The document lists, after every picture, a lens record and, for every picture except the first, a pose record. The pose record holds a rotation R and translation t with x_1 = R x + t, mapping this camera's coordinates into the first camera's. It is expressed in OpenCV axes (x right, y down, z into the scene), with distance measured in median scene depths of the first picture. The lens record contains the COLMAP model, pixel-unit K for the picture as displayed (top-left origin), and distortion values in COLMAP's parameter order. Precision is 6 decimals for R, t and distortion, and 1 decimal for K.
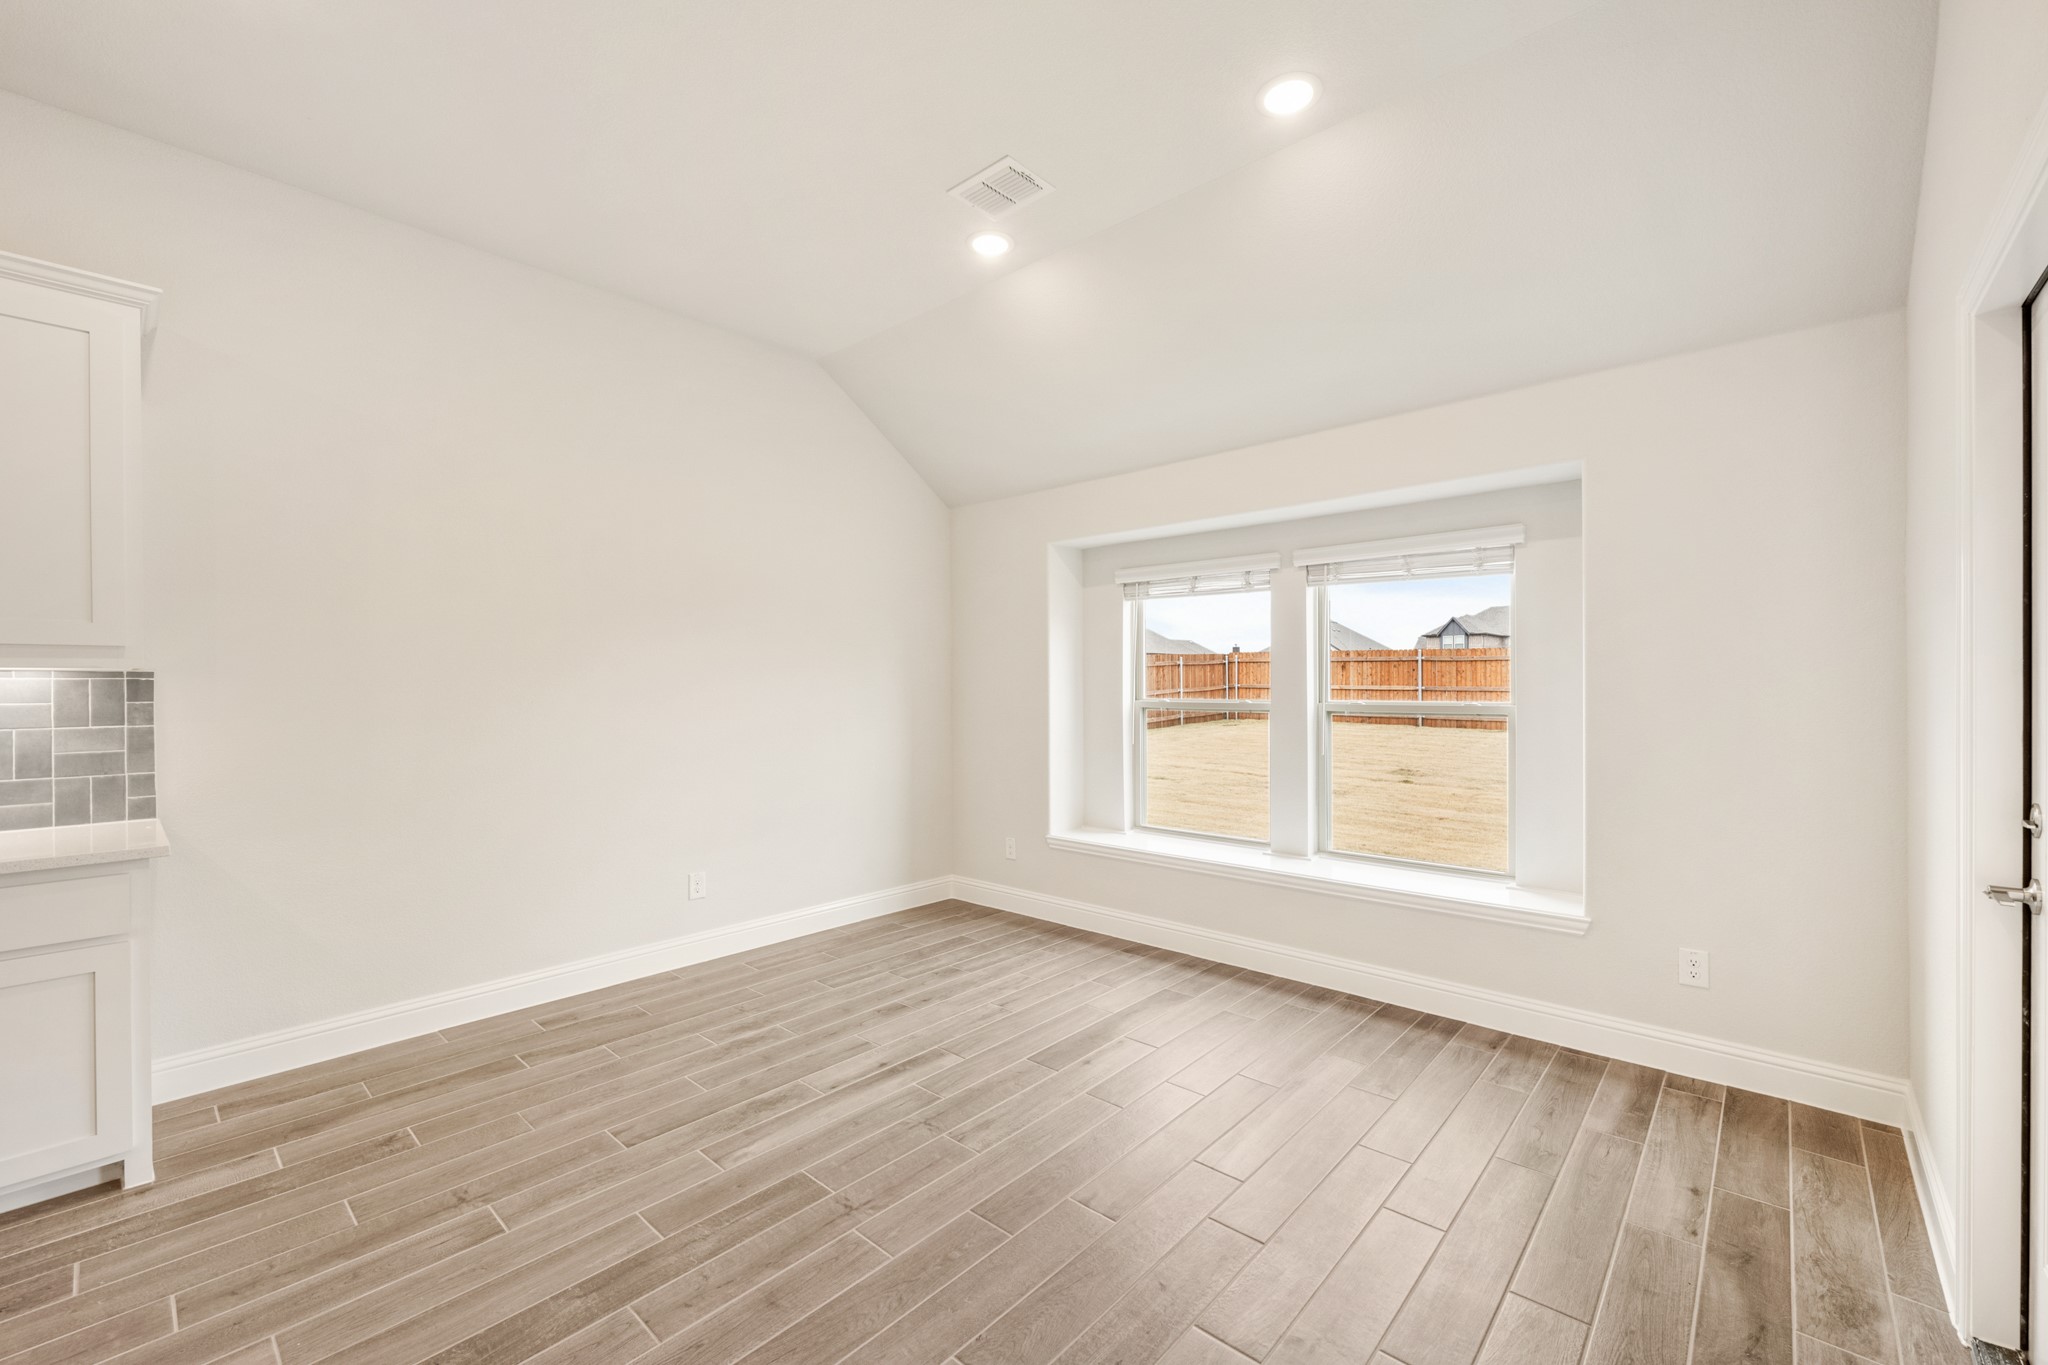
lens RADIAL K [[834.8, 0, 1024.7], [0, 834.8, 687.8], [0, 0, 1]] dist [-0.002172, -0.000160]
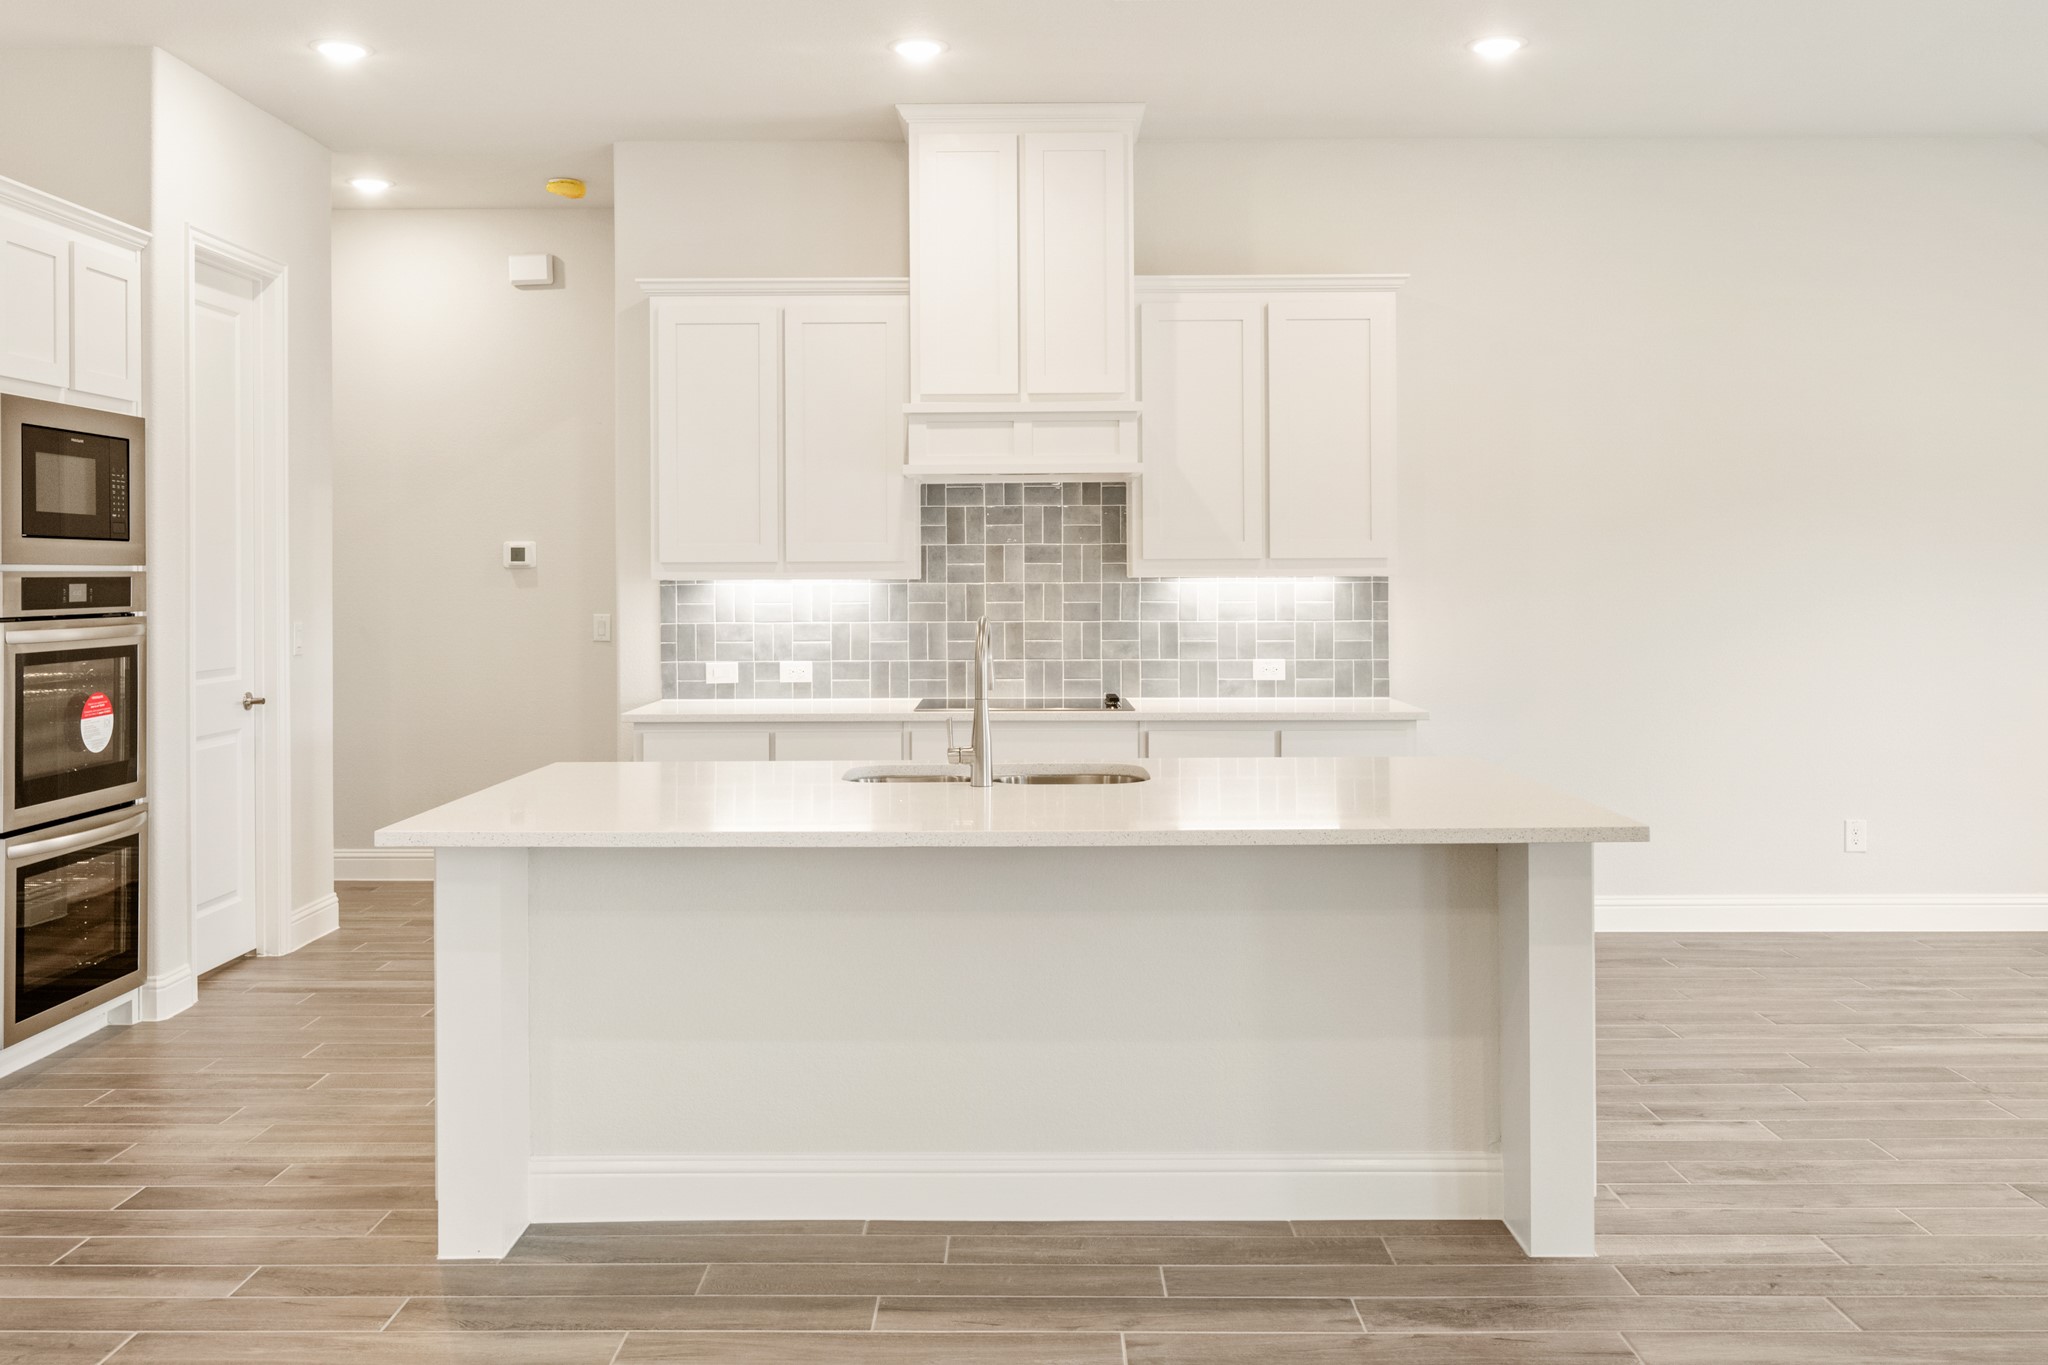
lens RADIAL K [[1744.1, 0, 1017.1], [0, 1744.1, 570.5], [0, 0, 1]] dist [-0.000666, 0.001601]
pose [[0.665998, -0.000529, -0.745954, 0.497109], [-0.001736, 0.999996, -0.002258, -0.021632], [0.745952, 0.002799, 0.665994, -1.112840]]
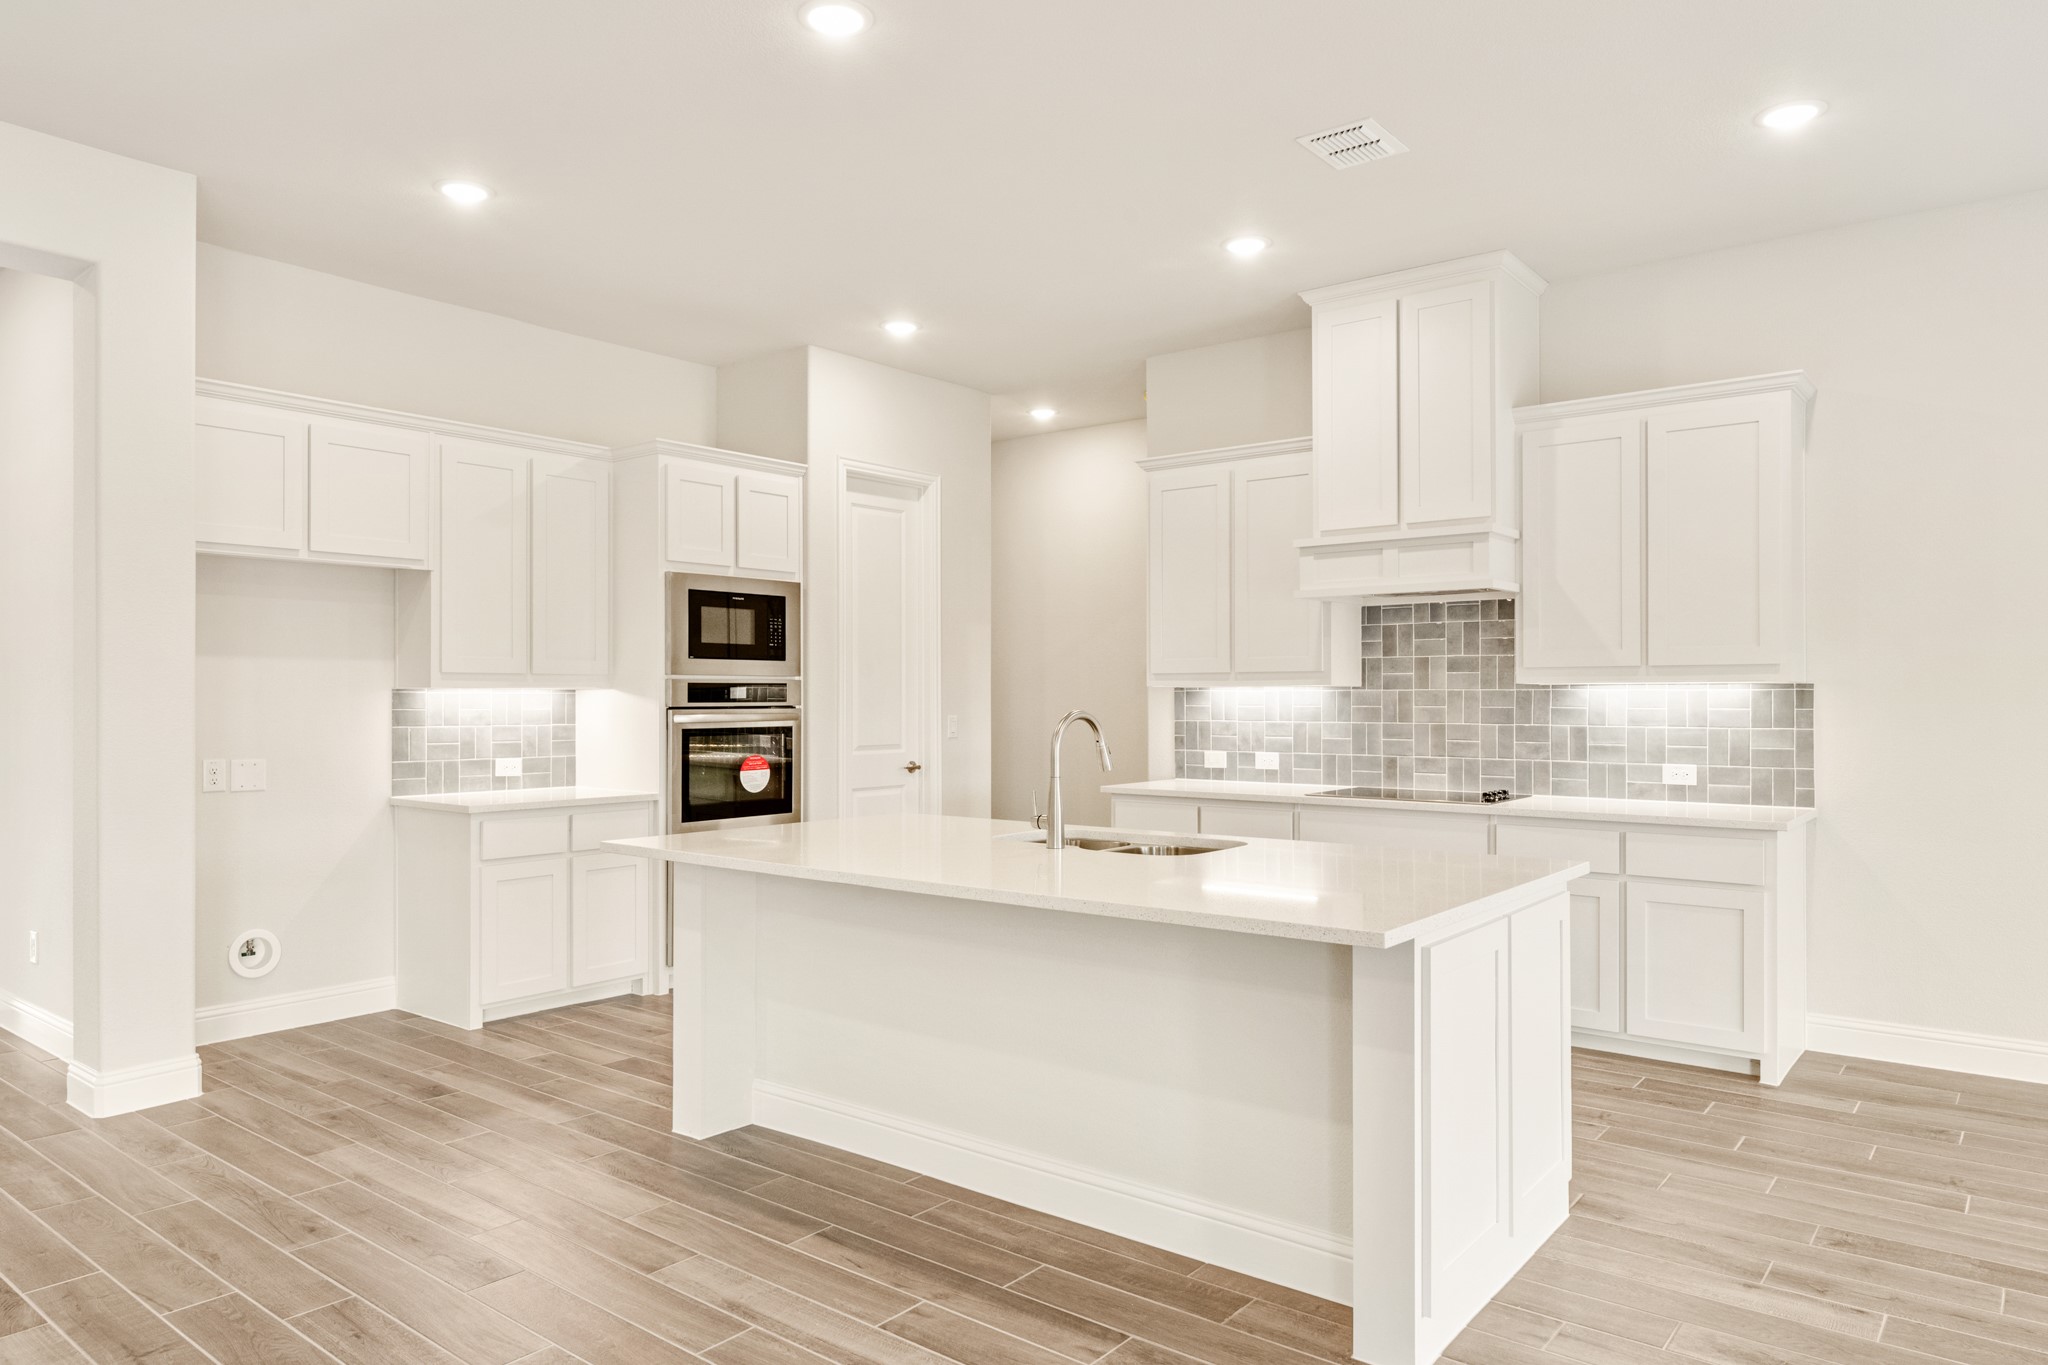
lens RADIAL K [[1310.8, 0, 1034.9], [0, 1310.8, 691.4], [0, 0, 1]] dist [-0.001435, 0.000236]
pose [[0.066657, 0.001063, -0.997775, 0.741946], [-0.003625, 0.999993, 0.000823, -0.005732], [0.997769, 0.003562, 0.066660, -0.226769]]
